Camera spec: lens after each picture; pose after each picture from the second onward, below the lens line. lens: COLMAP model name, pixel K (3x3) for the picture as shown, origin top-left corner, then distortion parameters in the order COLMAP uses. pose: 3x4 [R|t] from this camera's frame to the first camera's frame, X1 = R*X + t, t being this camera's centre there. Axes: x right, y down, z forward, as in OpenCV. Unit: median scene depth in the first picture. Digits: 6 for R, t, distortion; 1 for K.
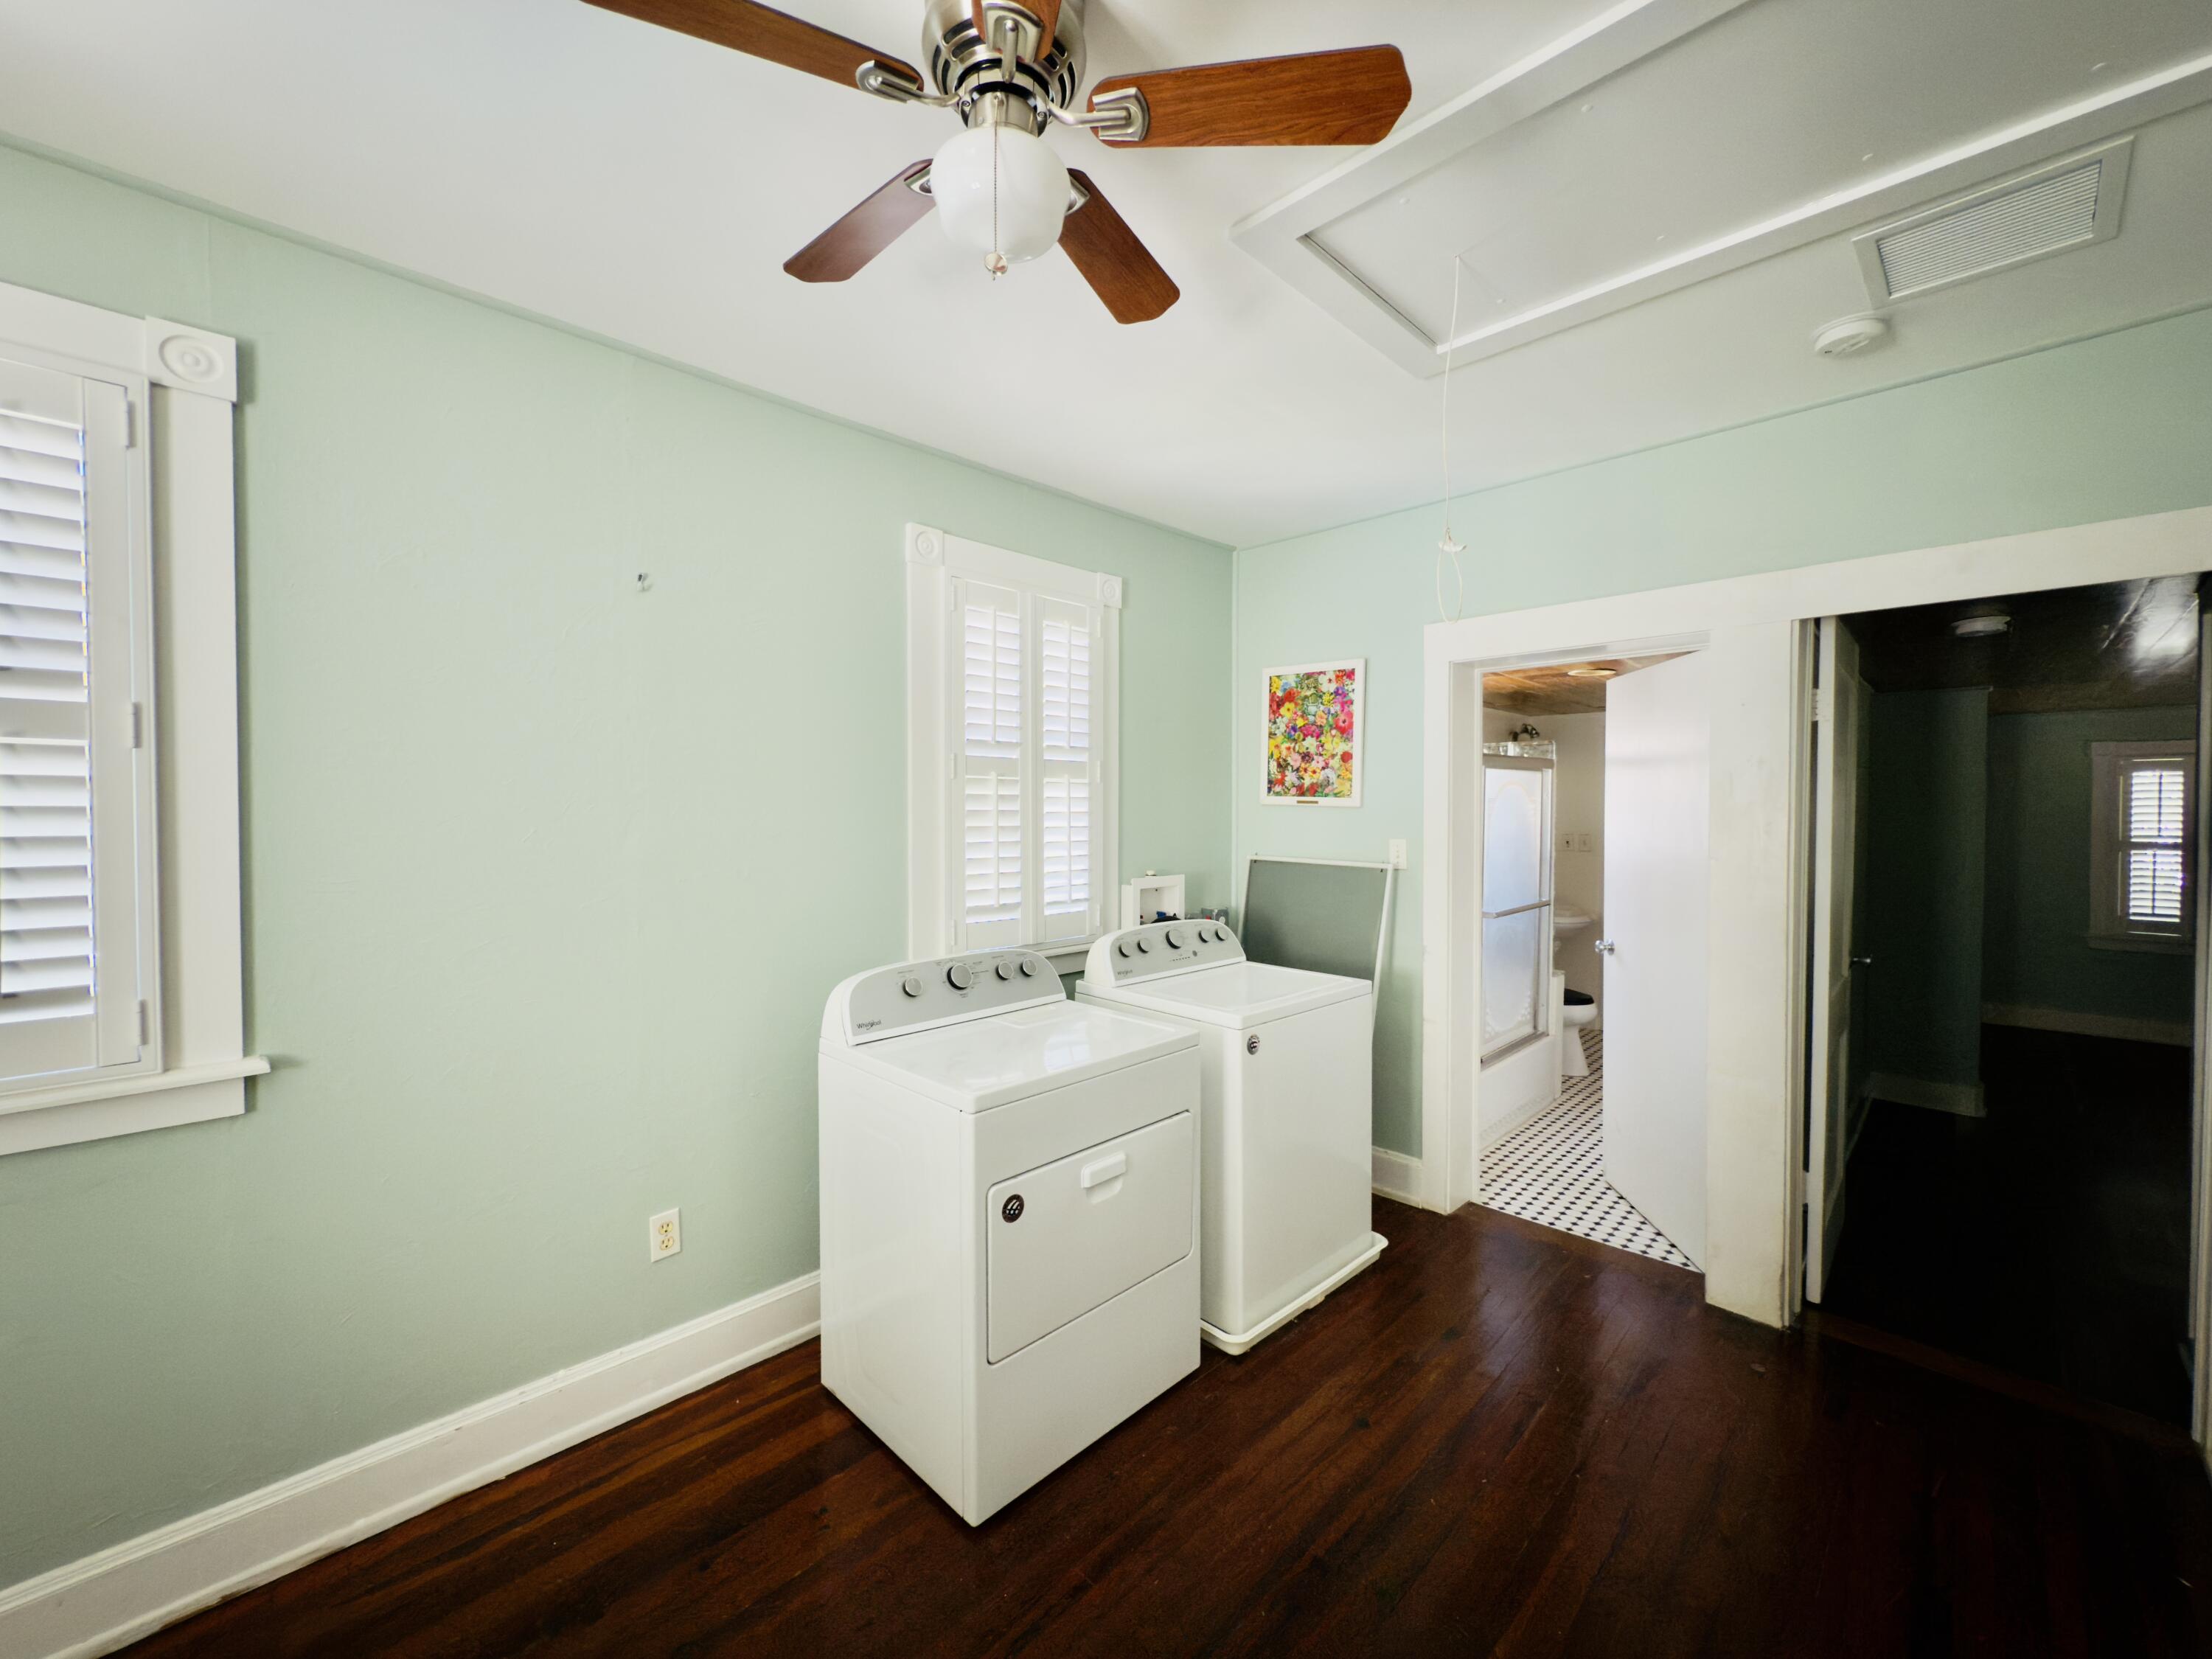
lens RADIAL K [[880.4, 0, 1102.0], [0, 880.4, 818.3], [0, 0, 1]] dist [0.004154, 0.000407]
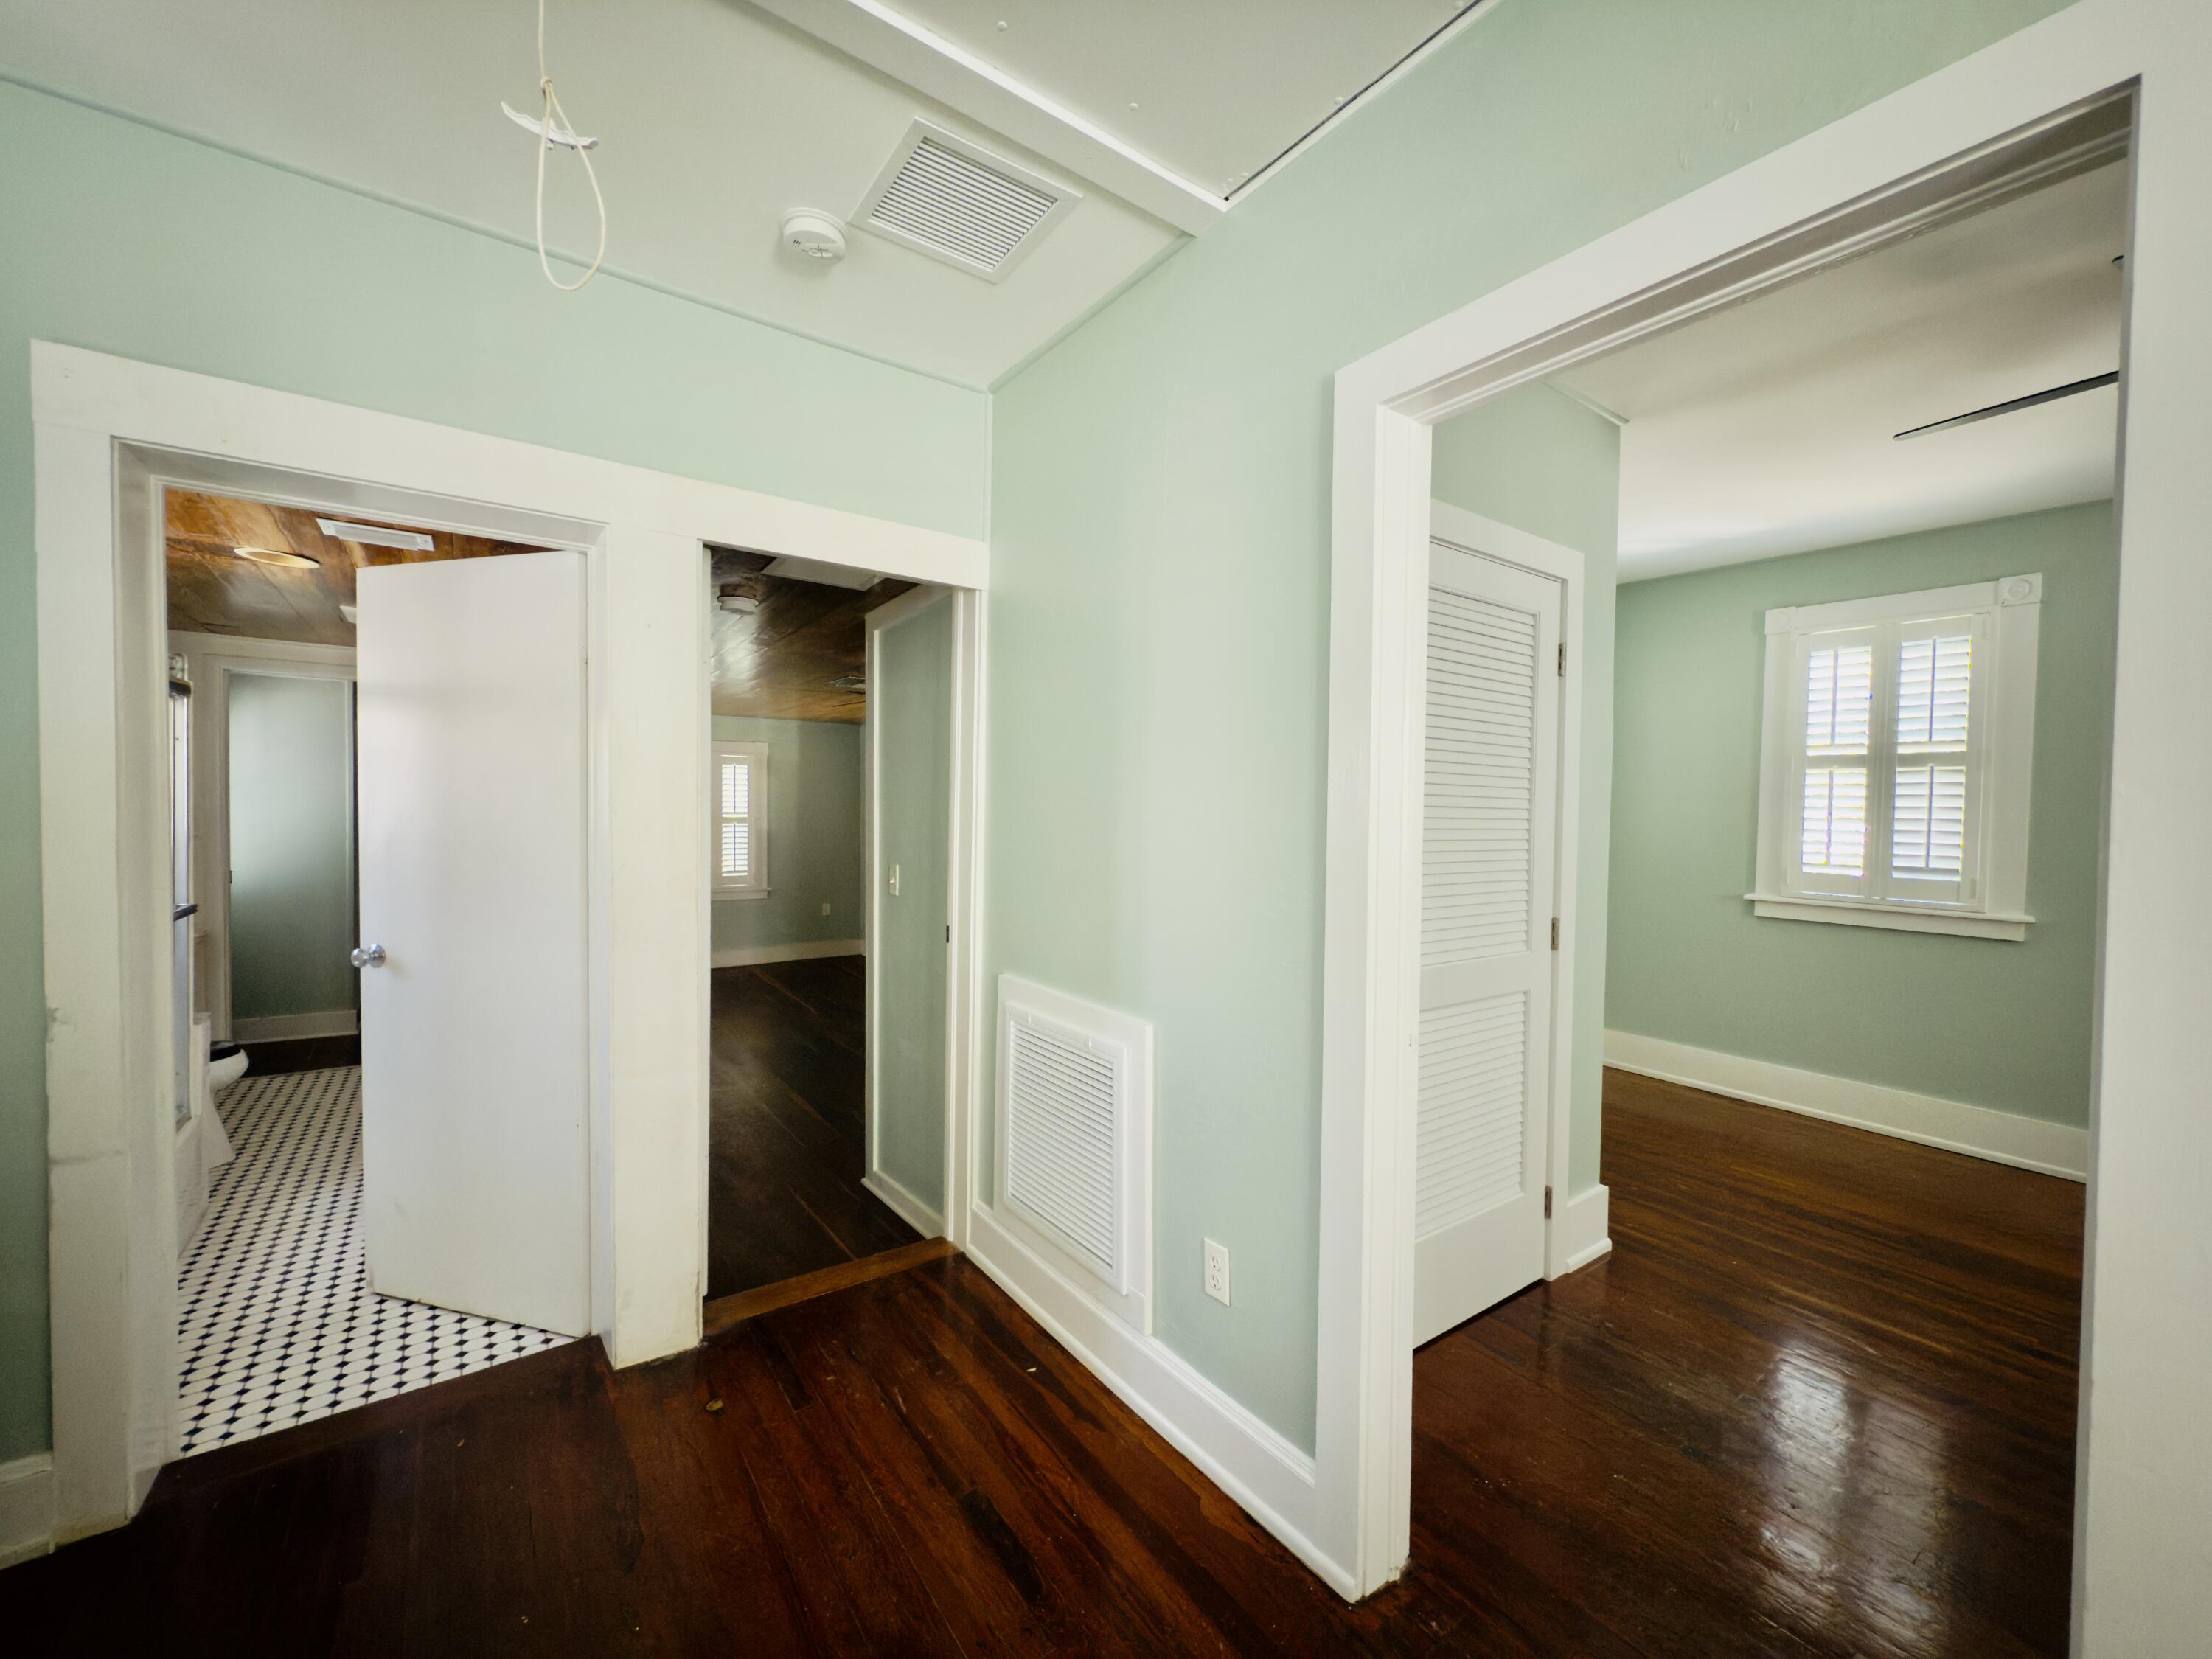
lens RADIAL K [[880.4, 0, 1092.7], [0, 880.4, 840.2], [0, 0, 1]] dist [0.004154, 0.000407]
pose [[0.153864, -0.021012, 0.987869, -0.020546], [-0.004788, 0.999746, 0.022011, 0.041085], [-0.988080, -0.008117, 0.153724, 0.364133]]
